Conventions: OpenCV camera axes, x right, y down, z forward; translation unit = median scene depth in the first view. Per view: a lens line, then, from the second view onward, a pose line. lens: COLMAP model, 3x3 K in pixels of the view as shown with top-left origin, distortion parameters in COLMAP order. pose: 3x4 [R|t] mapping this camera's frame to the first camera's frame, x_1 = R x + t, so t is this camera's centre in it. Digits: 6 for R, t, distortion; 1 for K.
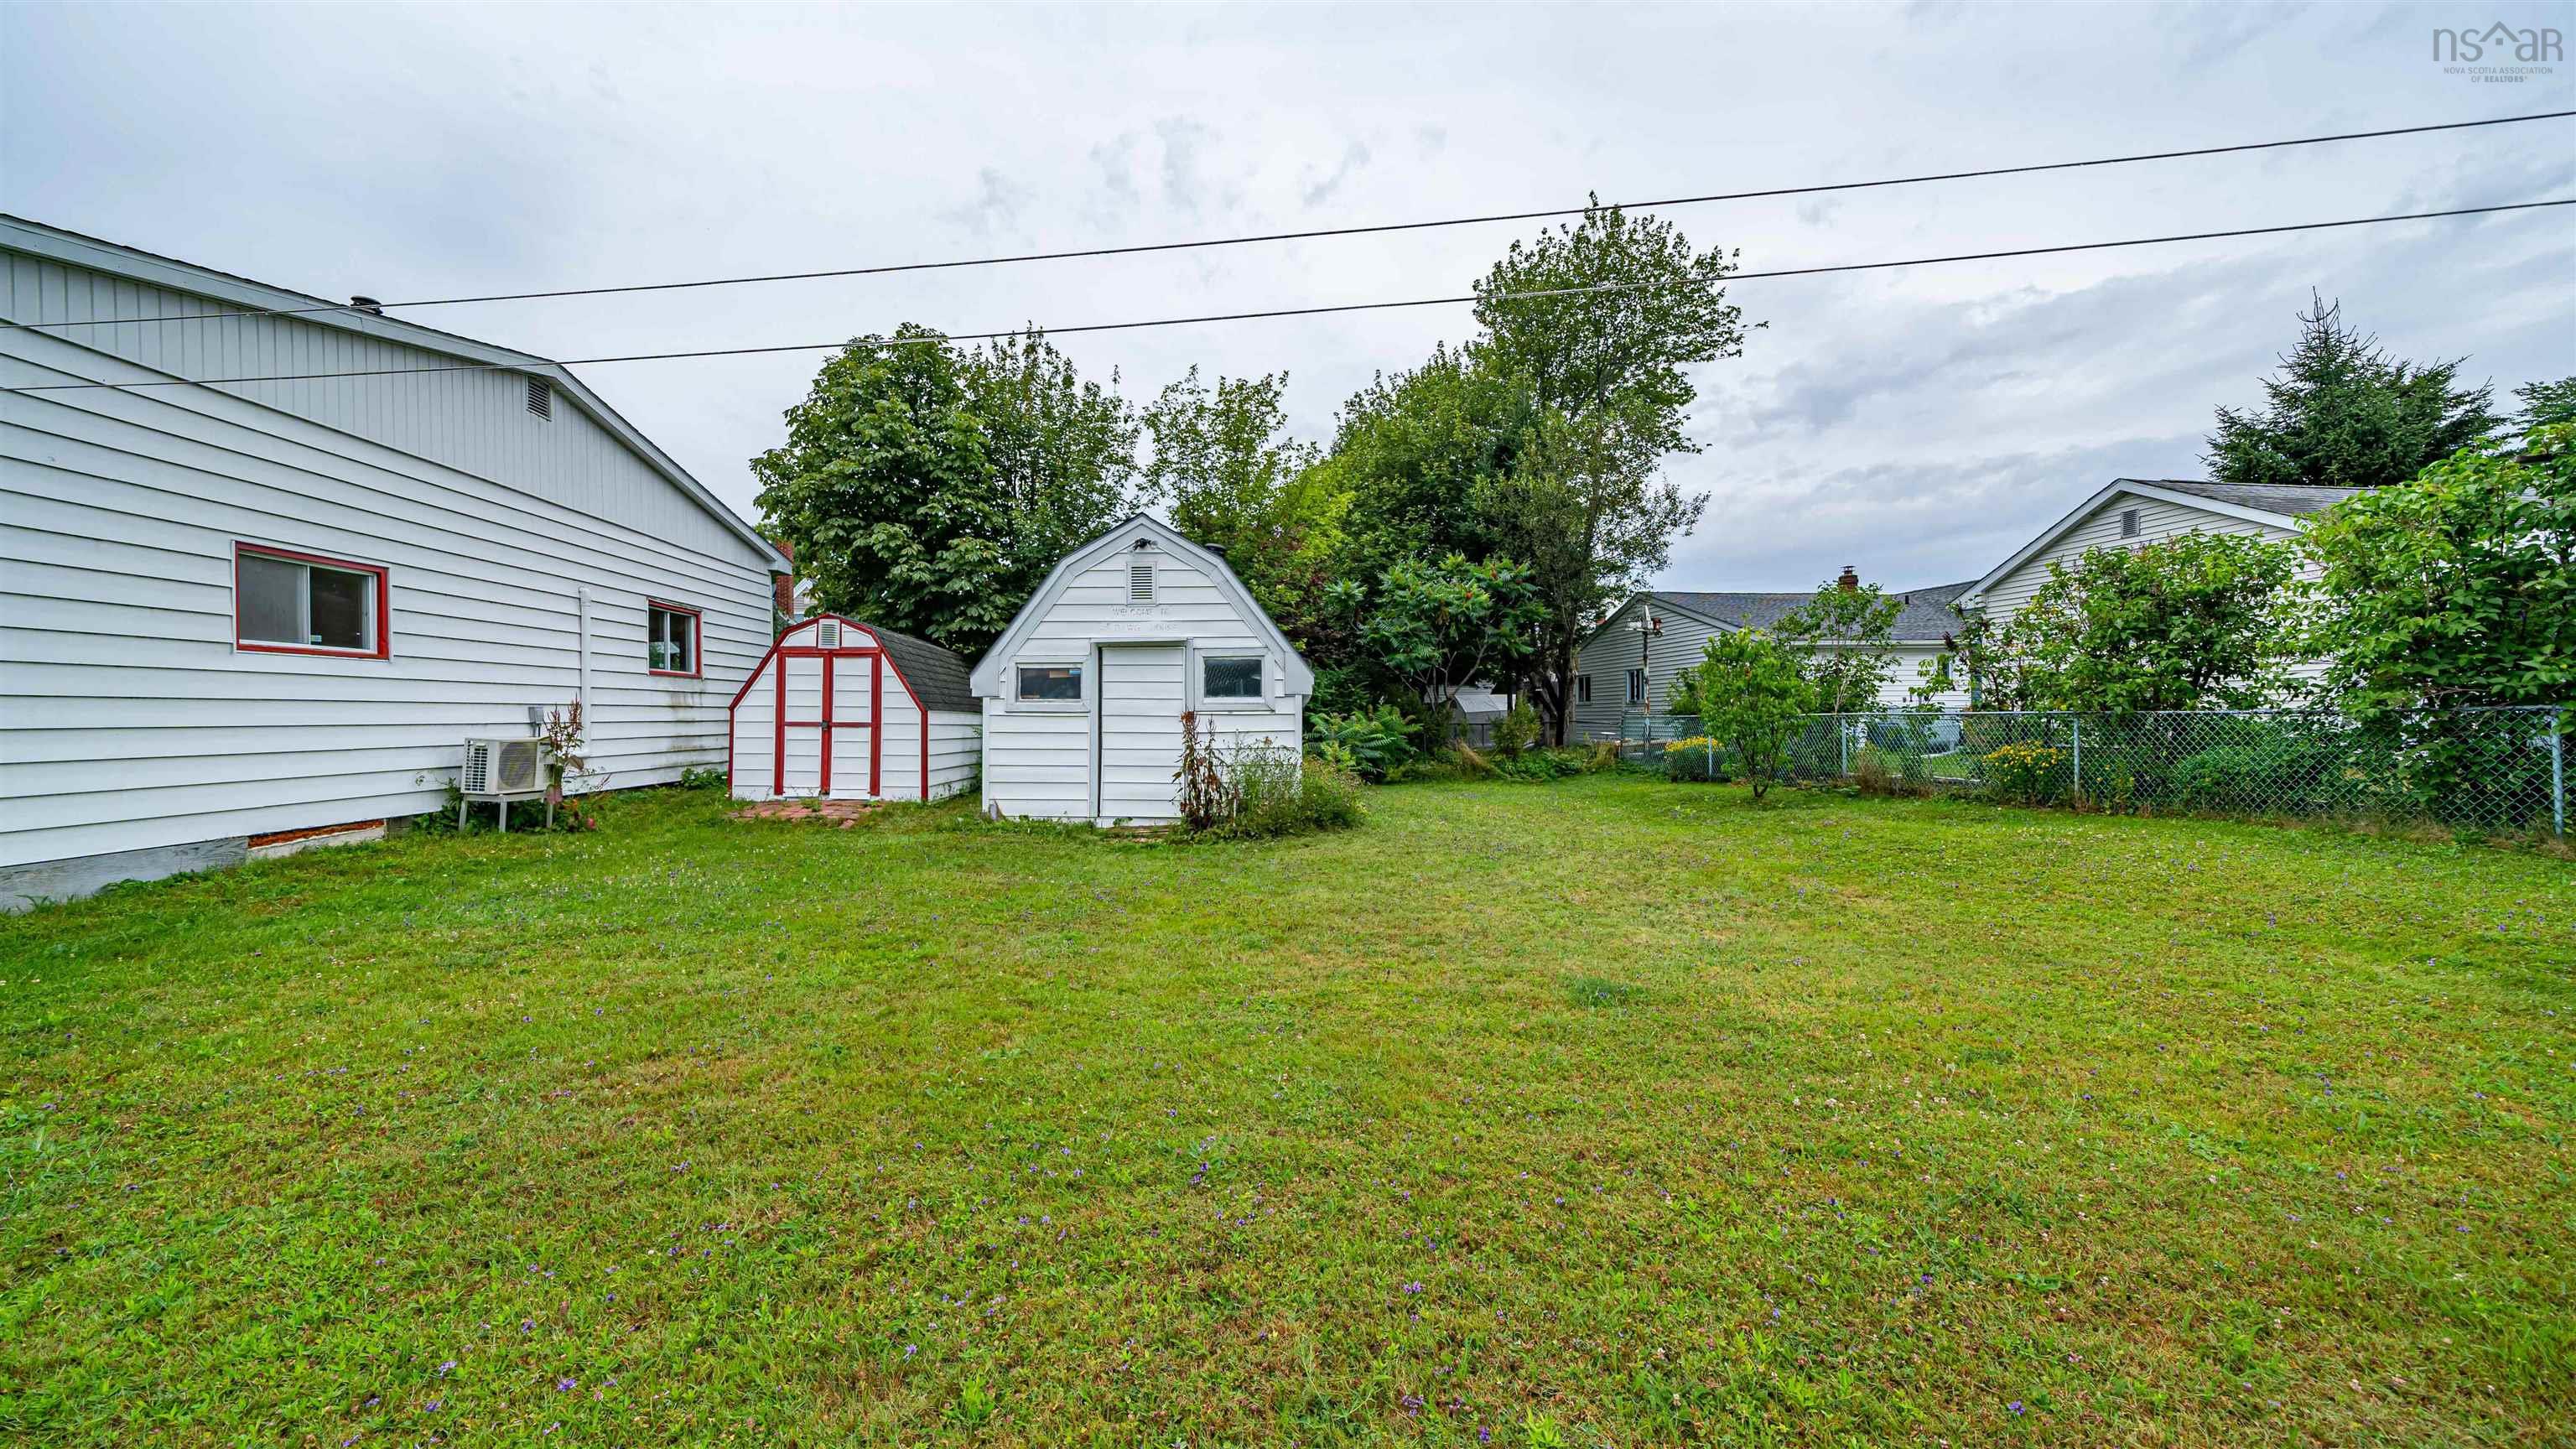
lens RADIAL K [[892.2, 0, 1288.0], [0, 892.2, 724.5], [0, 0, 1]] dist [-0.002051, -0.000108]
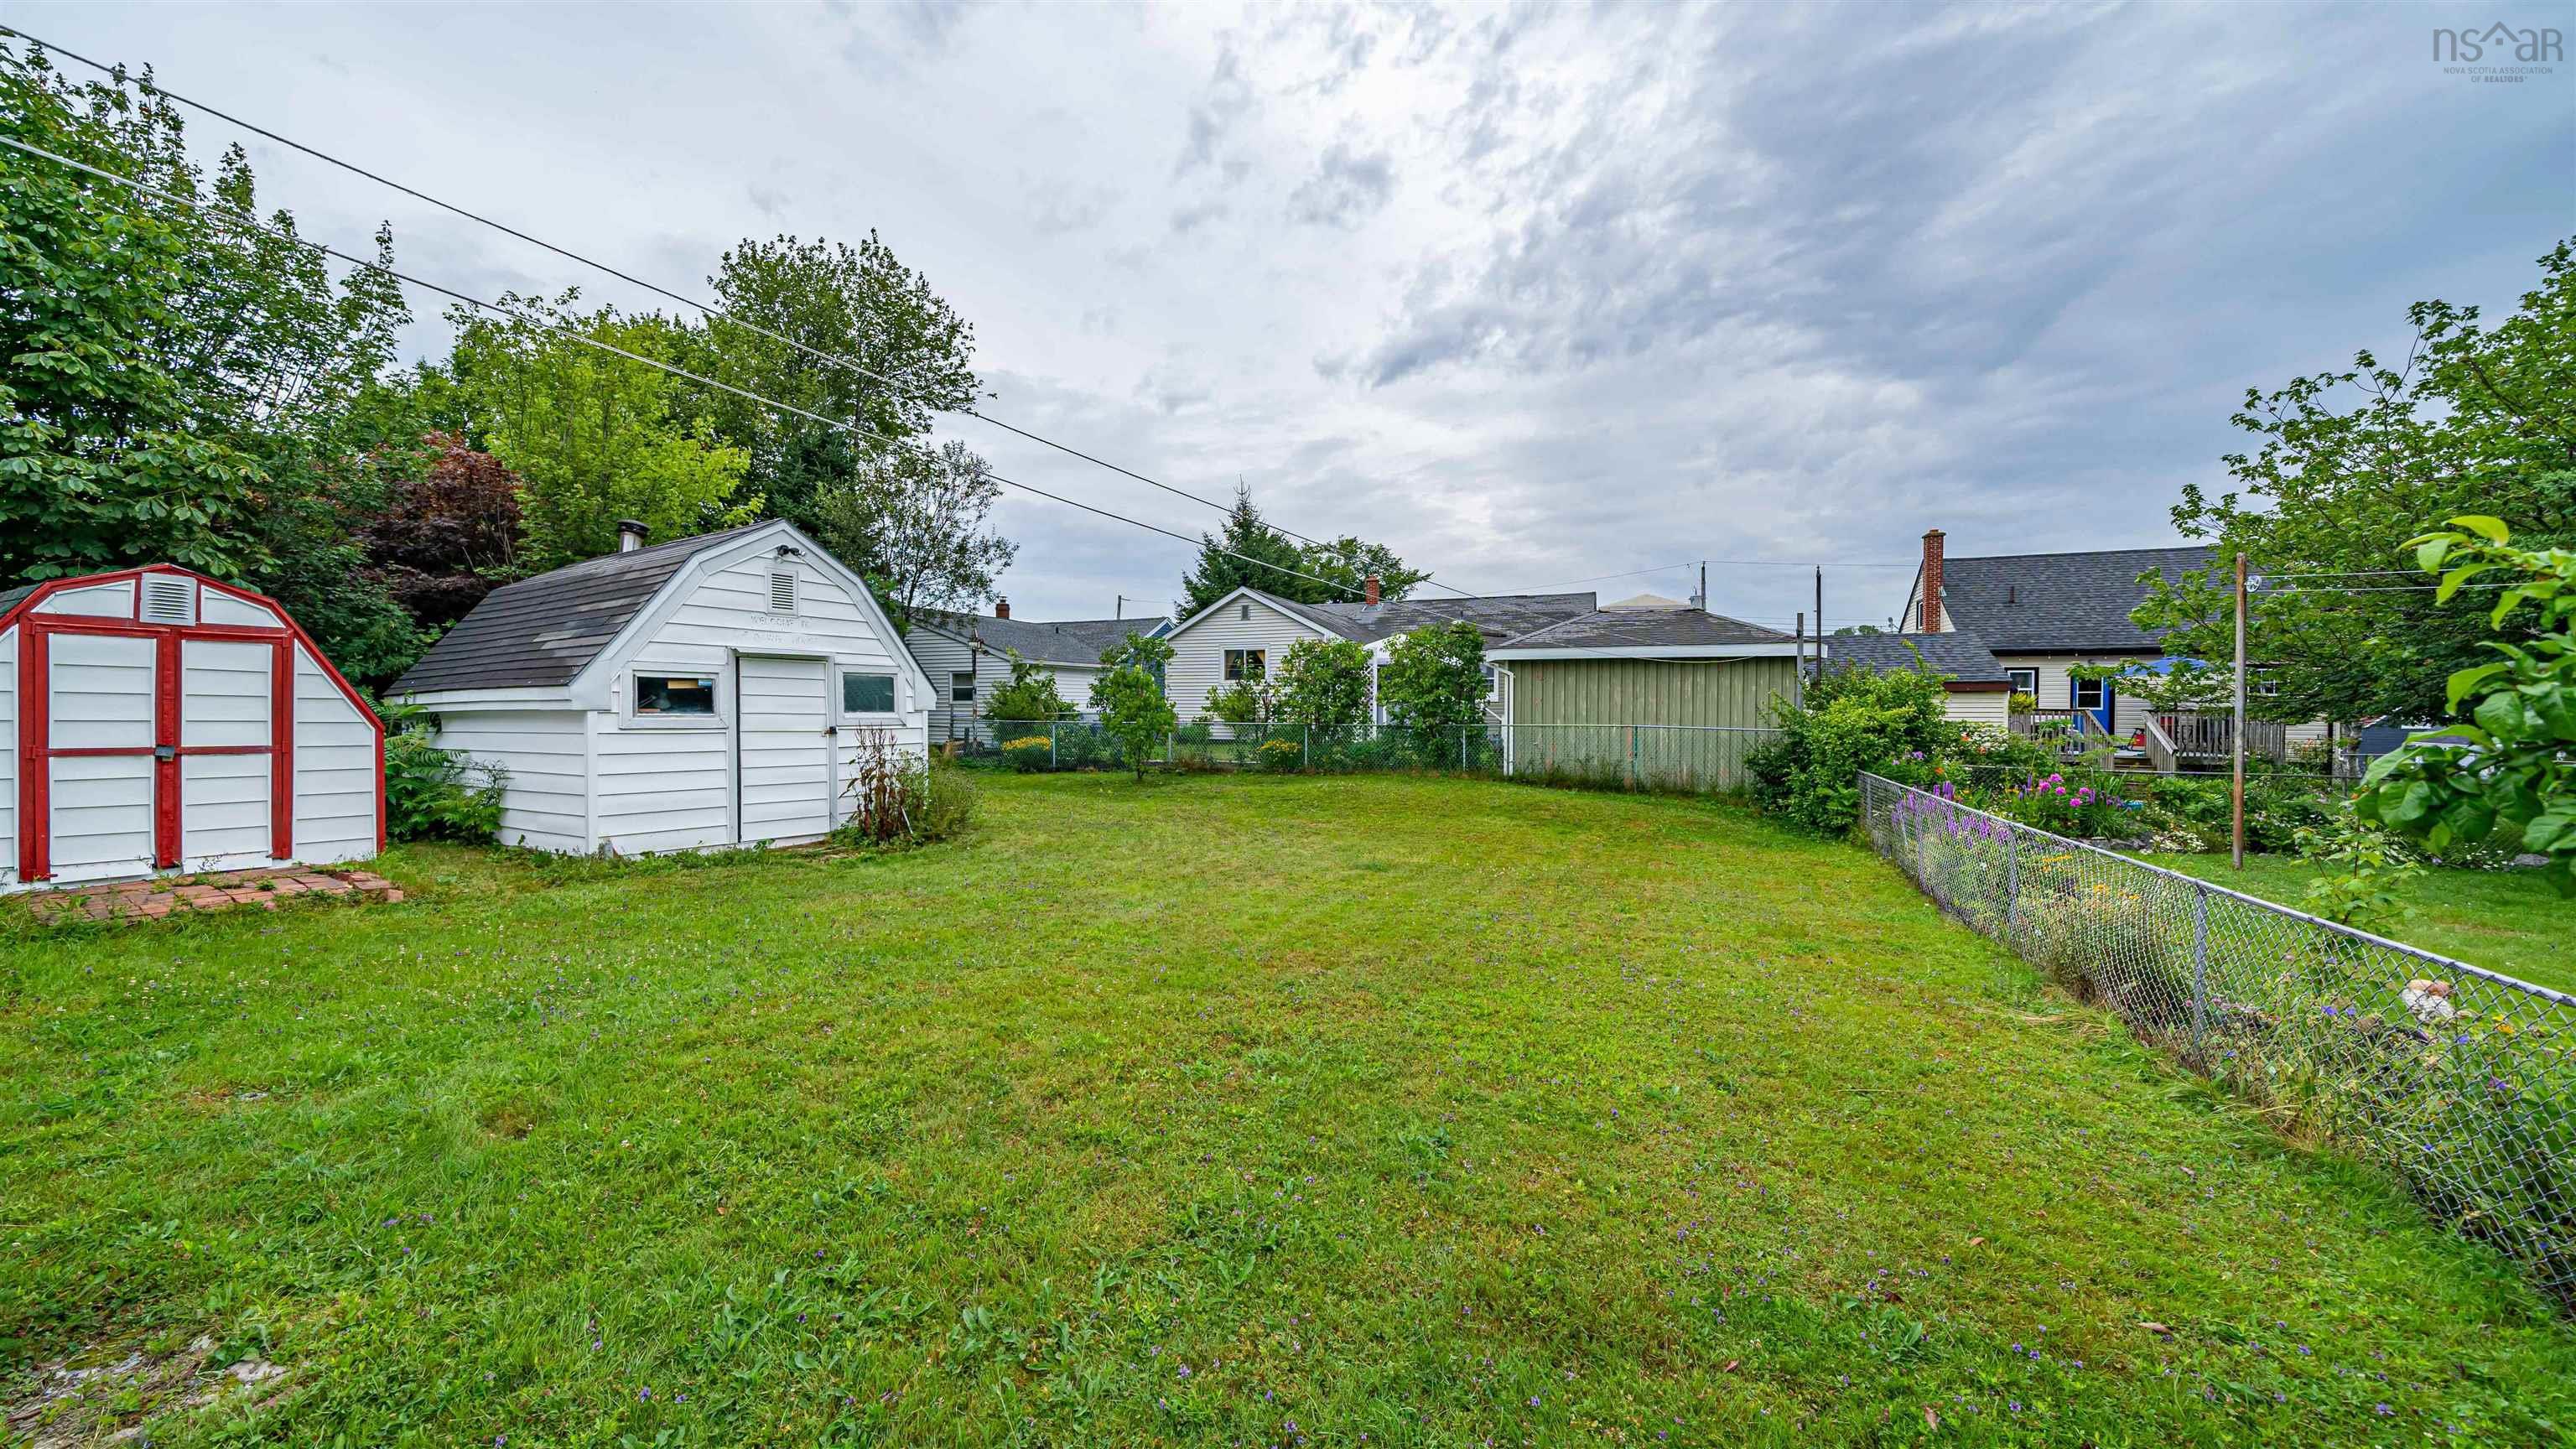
lens RADIAL K [[892.2, 0, 1288.0], [0, 892.2, 724.5], [0, 0, 1]] dist [-0.002051, -0.000108]
pose [[0.499206, -0.007462, 0.866451, -0.718088], [-0.002653, 0.999945, 0.010140, -0.028296], [-0.866479, -0.007361, 0.499158, 0.056807]]
